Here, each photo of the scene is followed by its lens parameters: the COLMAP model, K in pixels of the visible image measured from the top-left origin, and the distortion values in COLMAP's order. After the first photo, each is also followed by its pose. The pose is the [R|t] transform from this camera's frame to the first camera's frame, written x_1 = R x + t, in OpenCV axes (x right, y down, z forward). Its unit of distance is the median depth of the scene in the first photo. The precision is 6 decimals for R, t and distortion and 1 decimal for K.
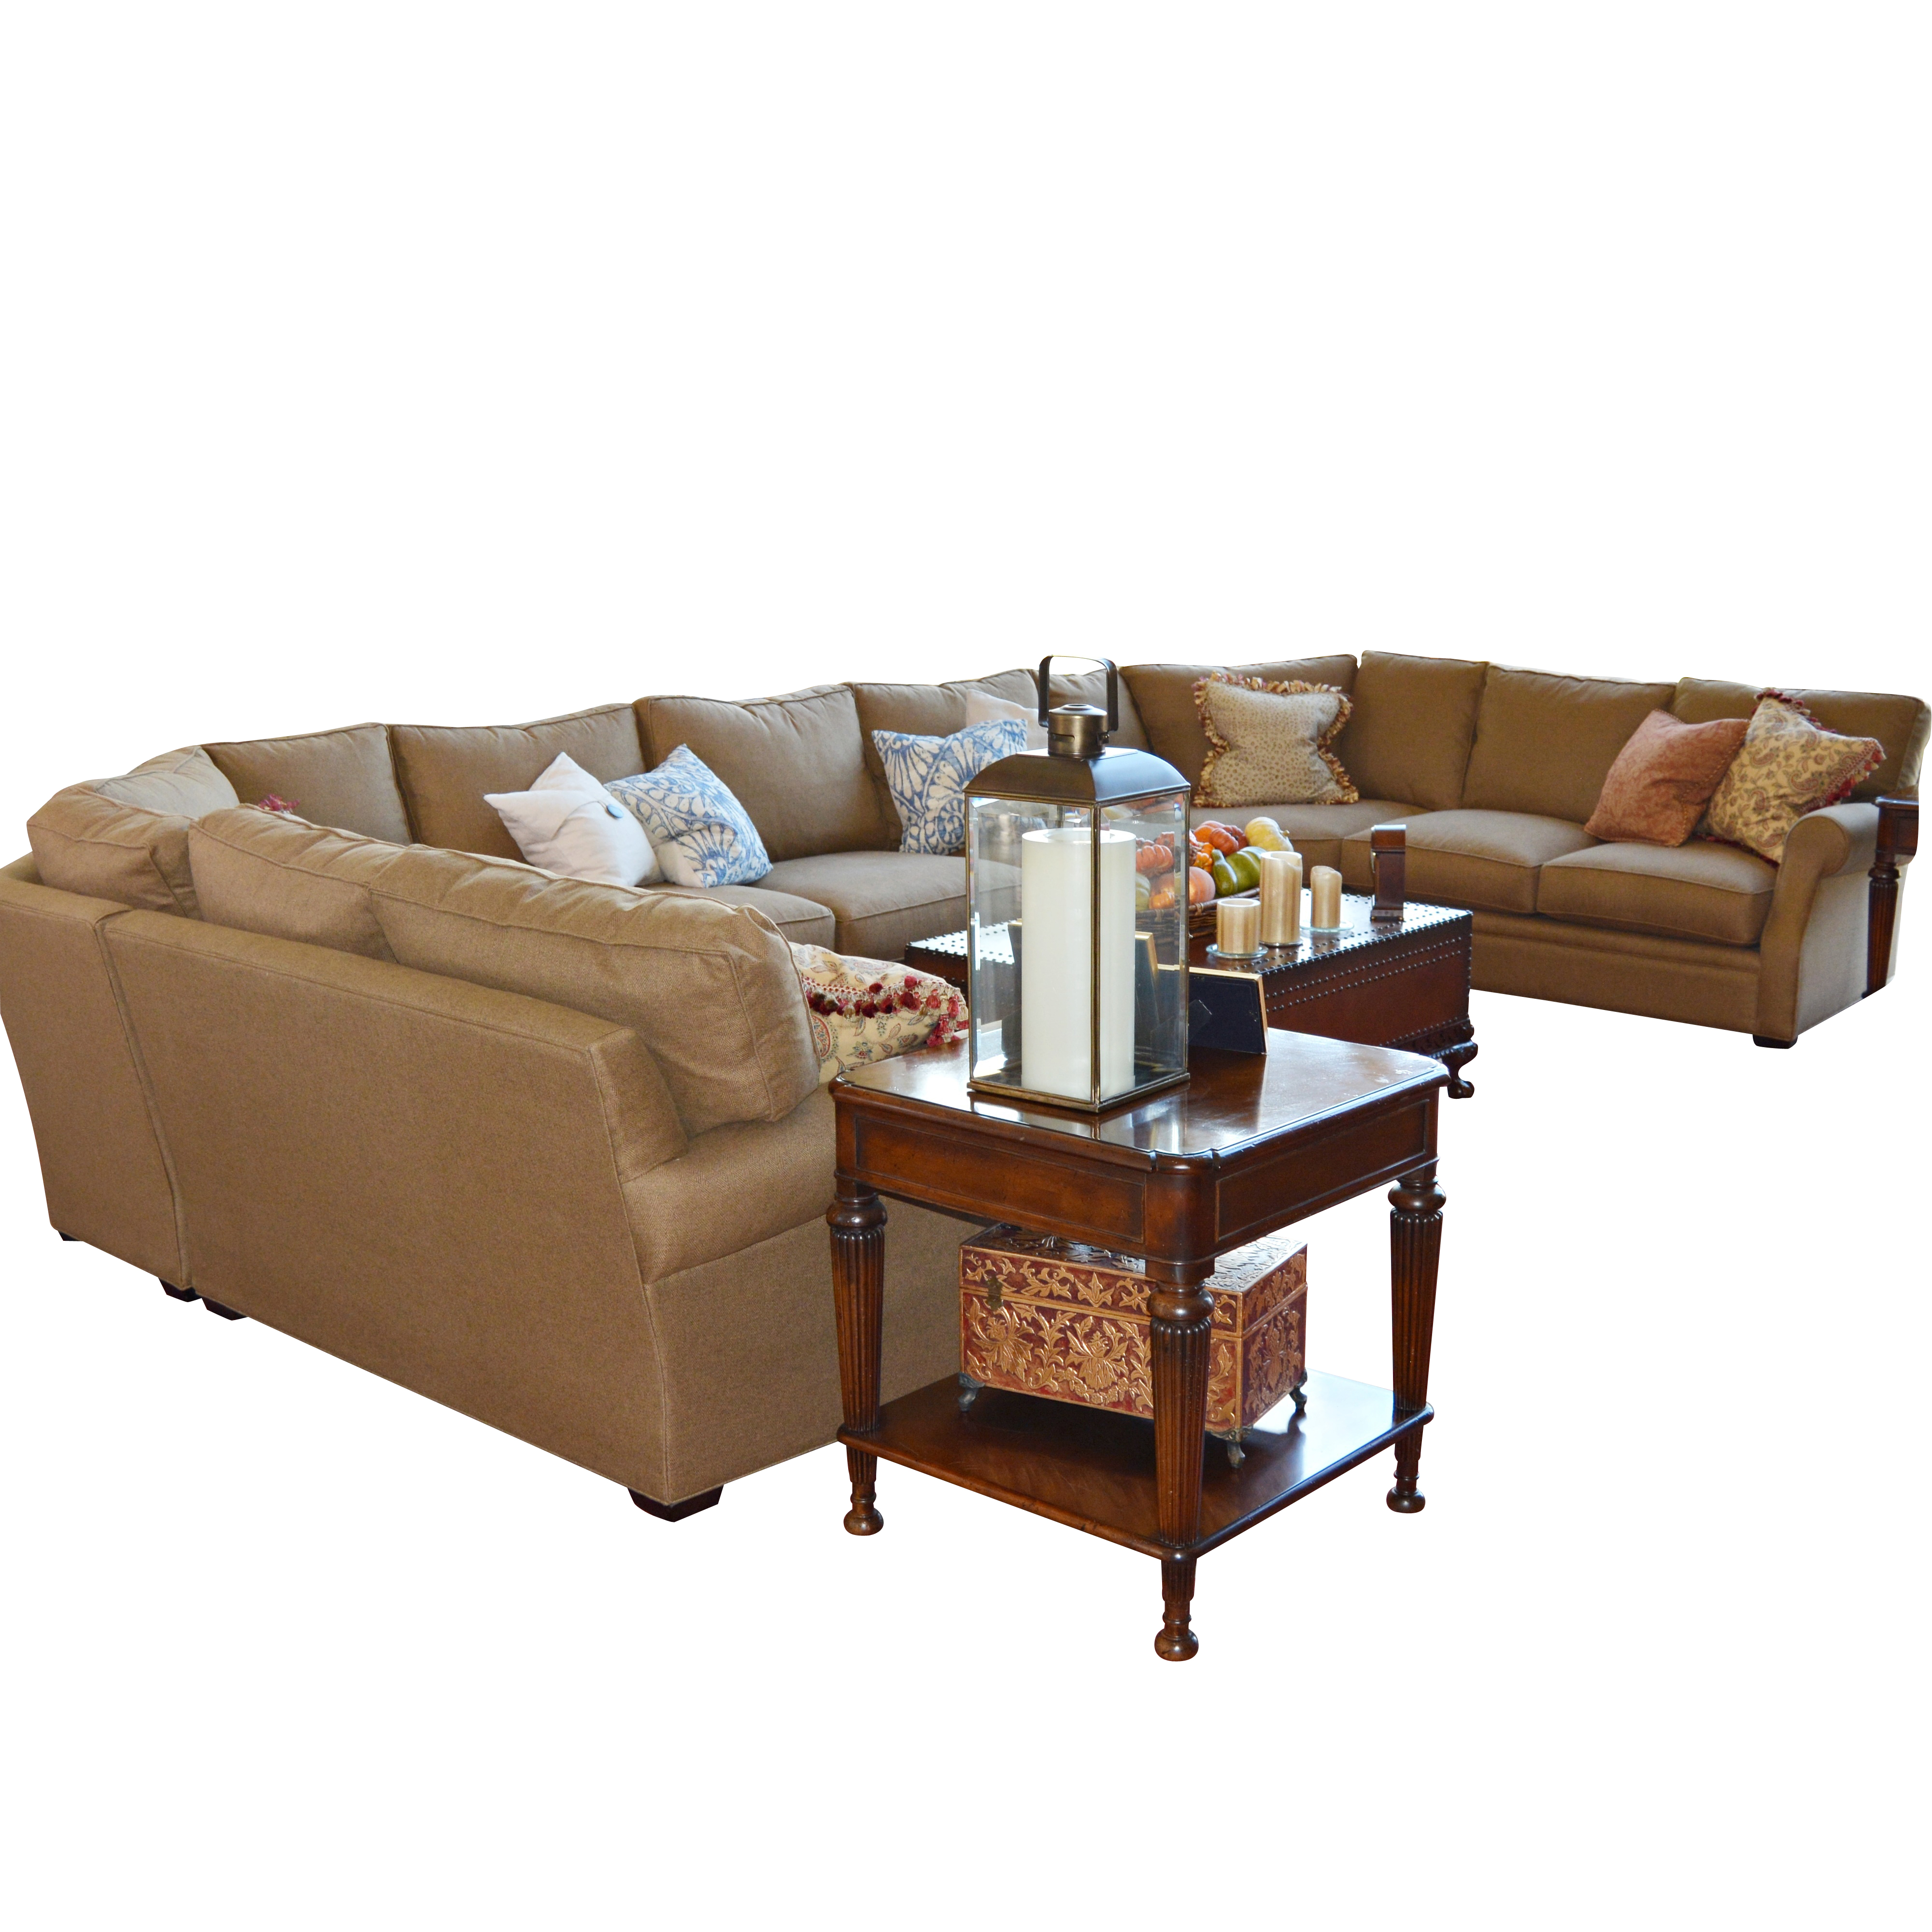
lens RADIAL K [[2270.9, 0, 1017.0], [0, 2270.9, 986.1], [0, 0, 1]] dist [-0.086199, 0.000000]
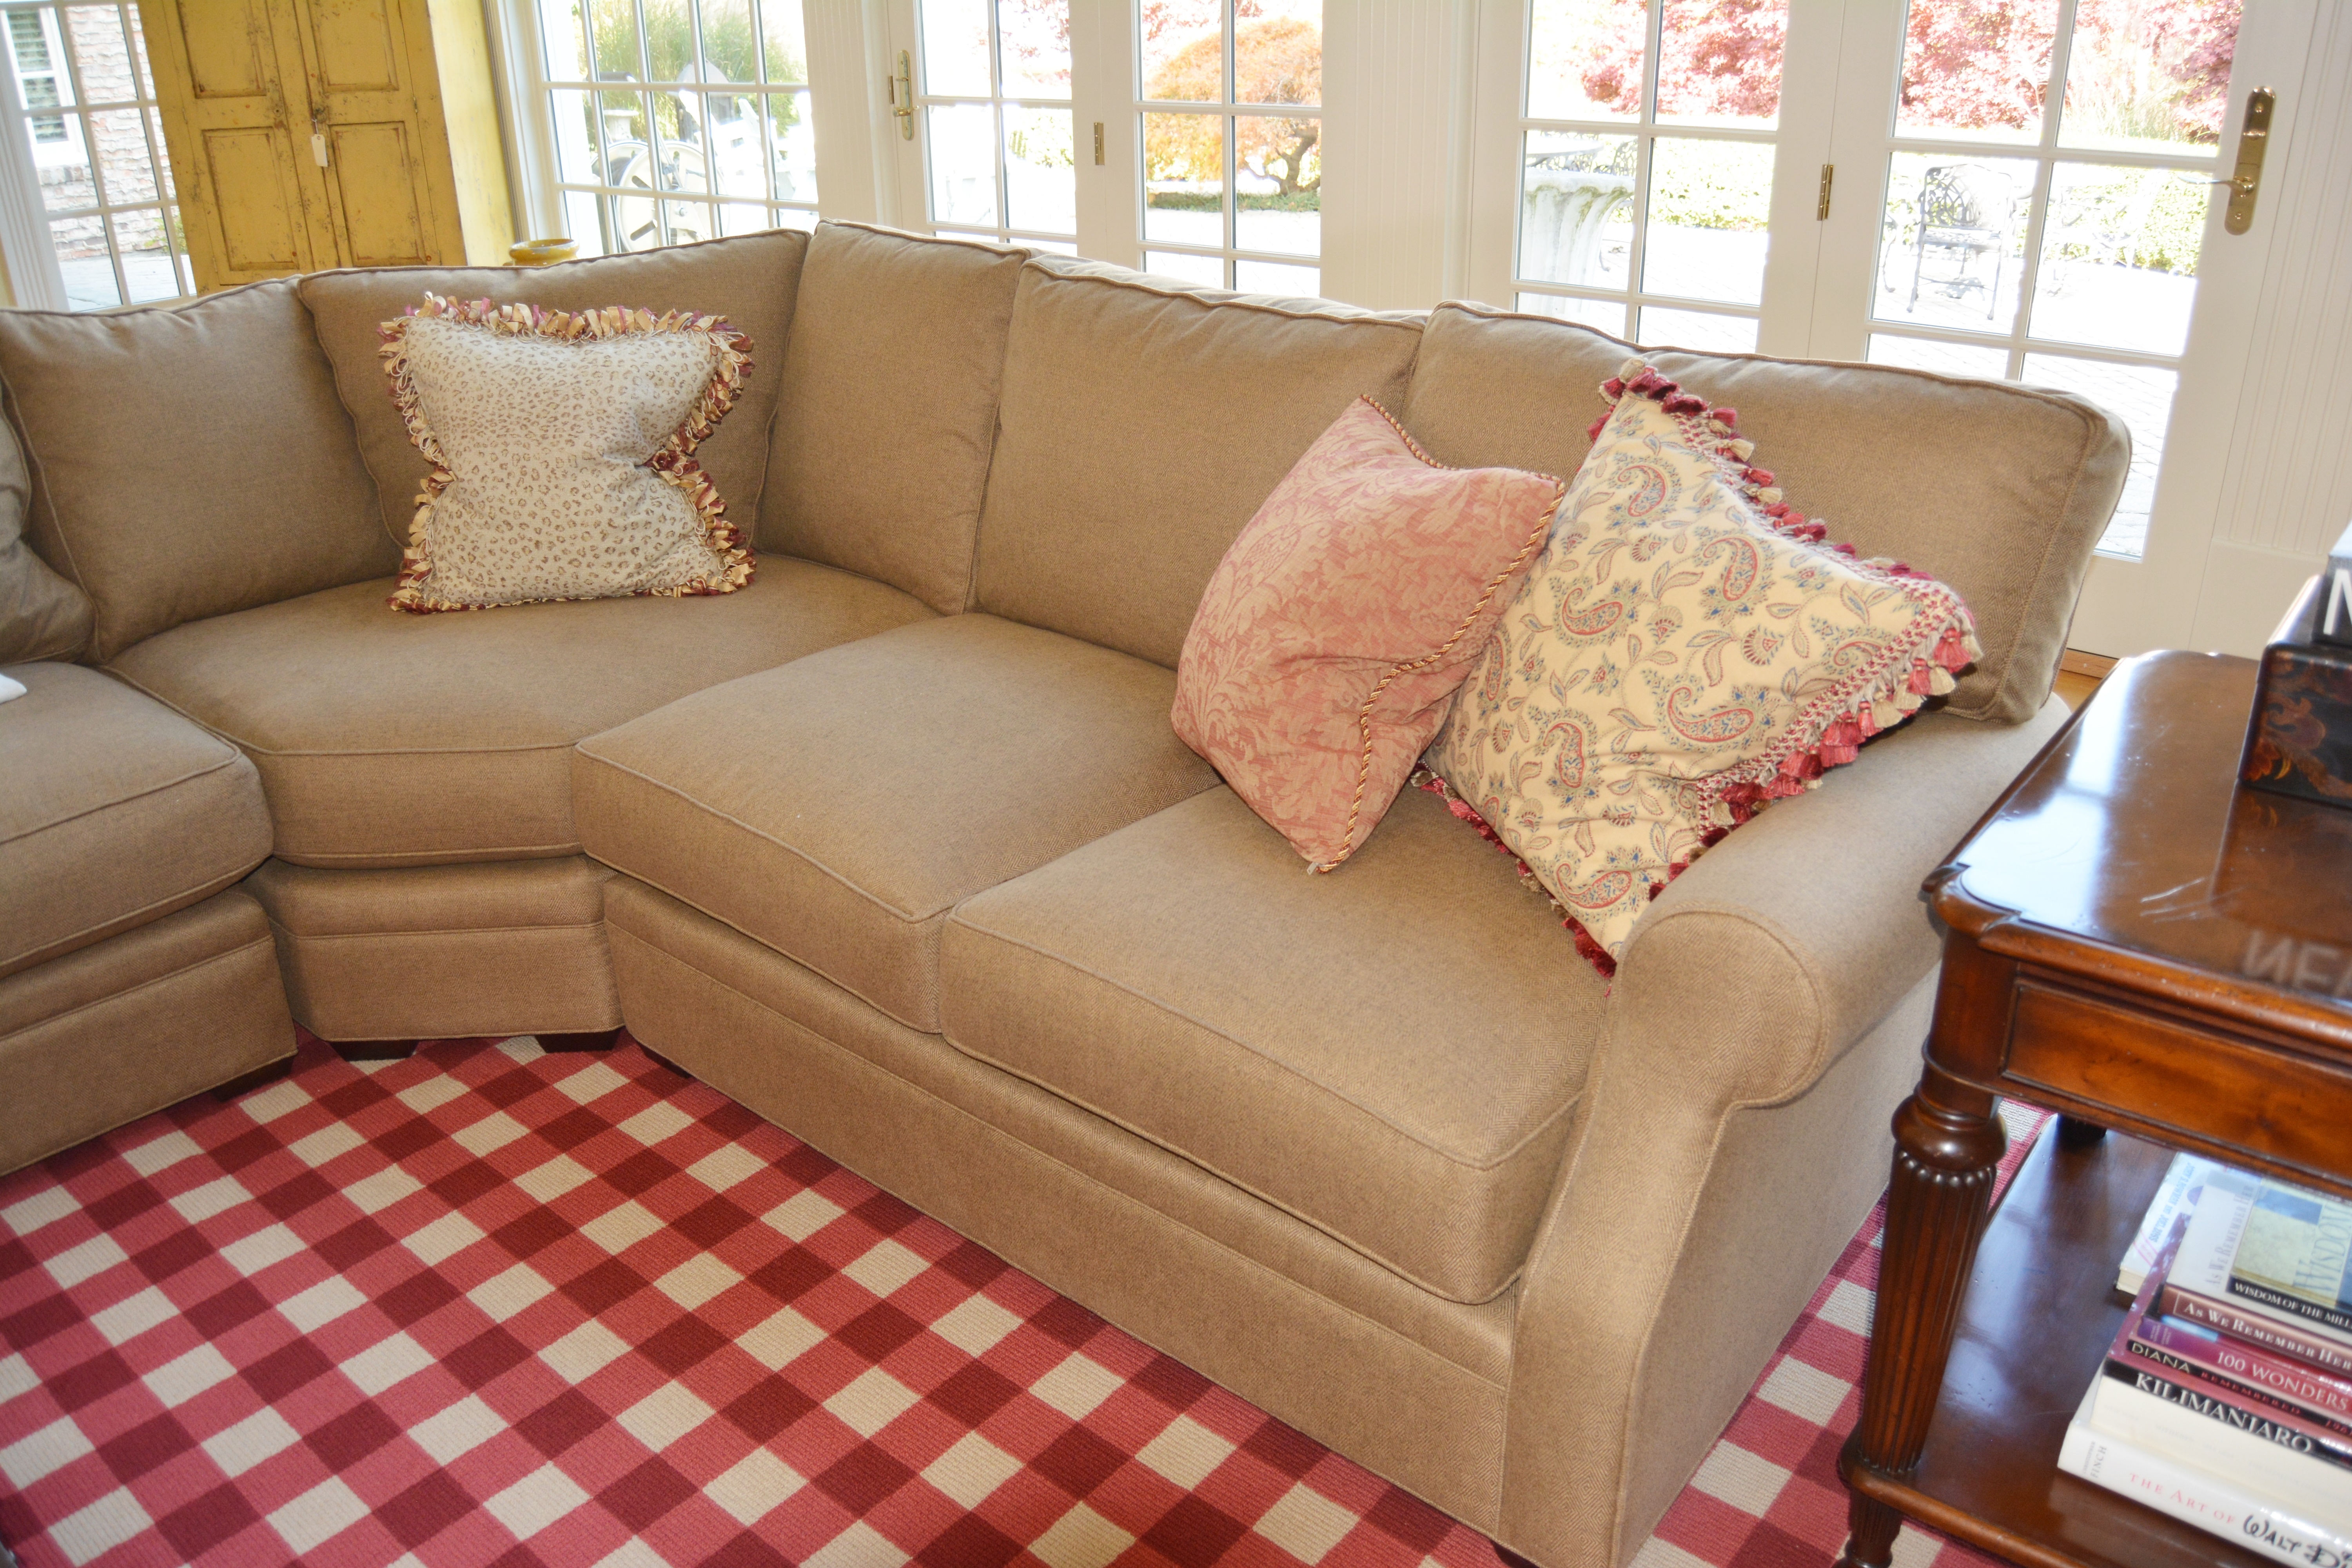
lens RADIAL K [[1846.0, 0, 1183.8], [0, 1846.0, 802.3], [0, 0, 1]] dist [-0.096468, 0.039483]
pose [[0.999768, -0.015486, -0.014960, 0.319887], [0.018258, 0.978005, 0.207780, -0.150349], [0.011413, -0.208005, 0.978061, 0.851361]]
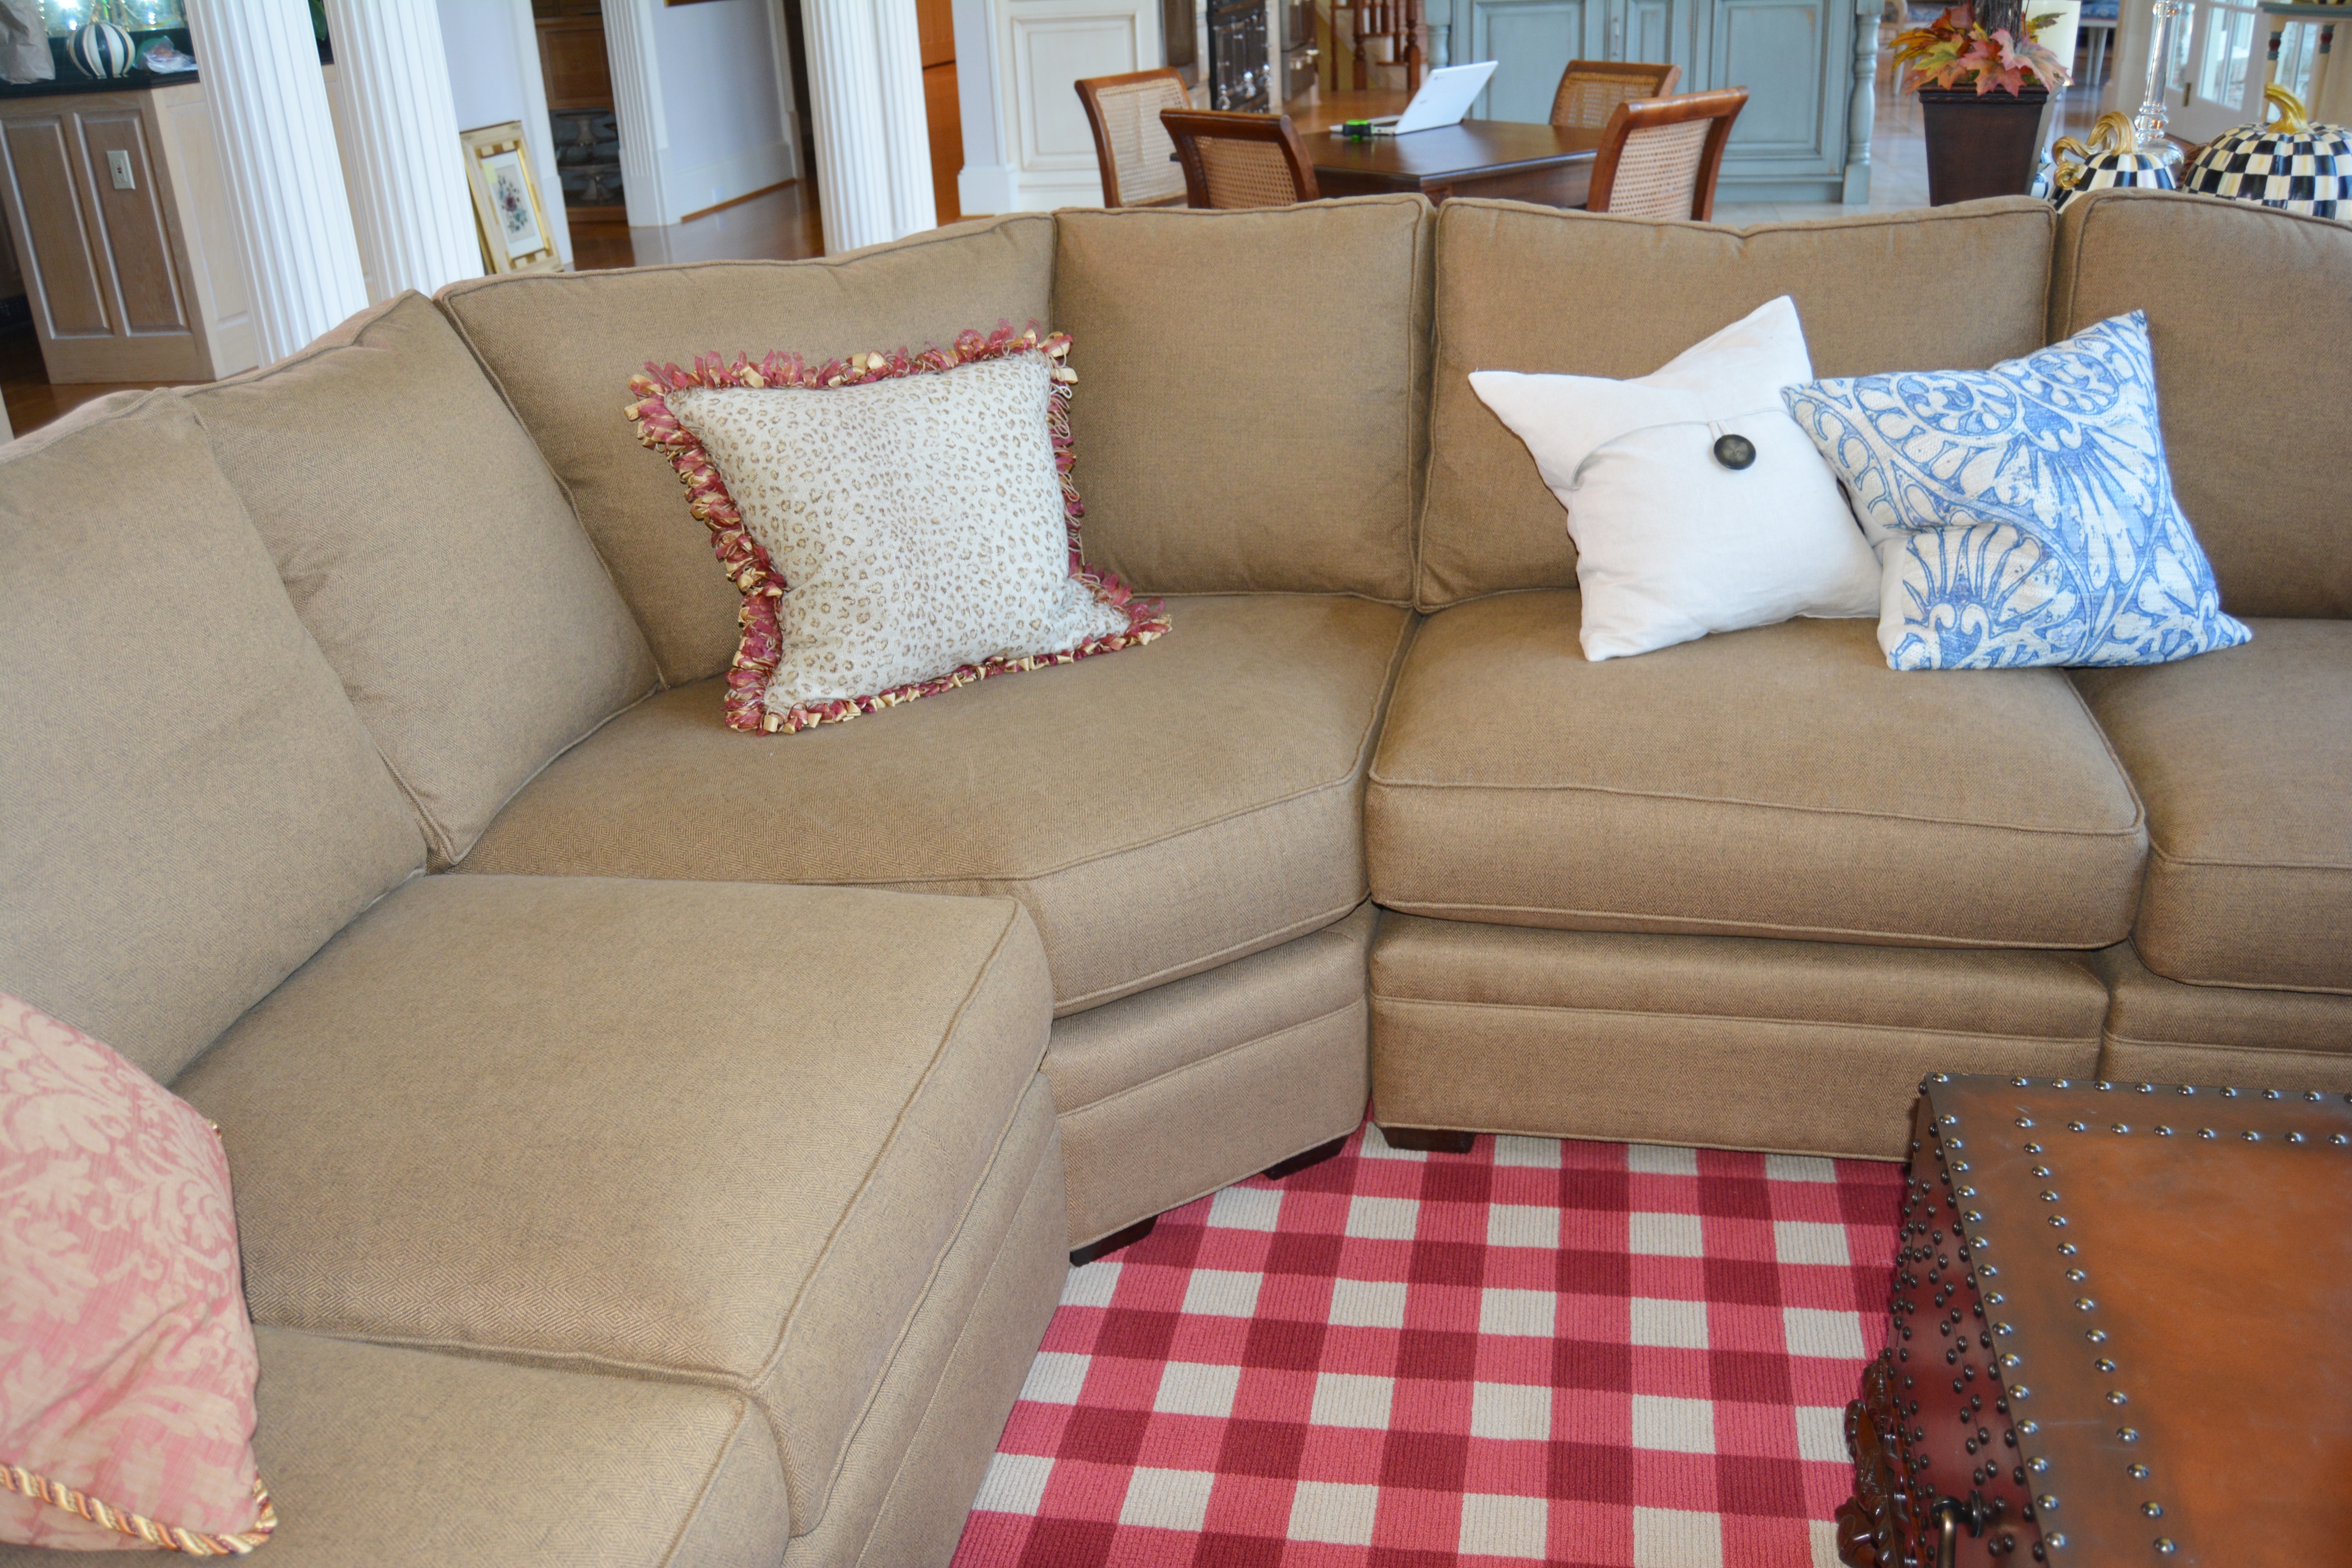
lens RADIAL K [[1983.9, 0, 1181.9], [0, 1983.9, 786.7], [0, 0, 1]] dist [-0.088241, 0.035348]
pose [[0.493780, 0.331589, -0.803884, 0.102564], [-0.144104, 0.942864, 0.300401, -0.117656], [0.857564, -0.032490, 0.513351, 0.719711]]
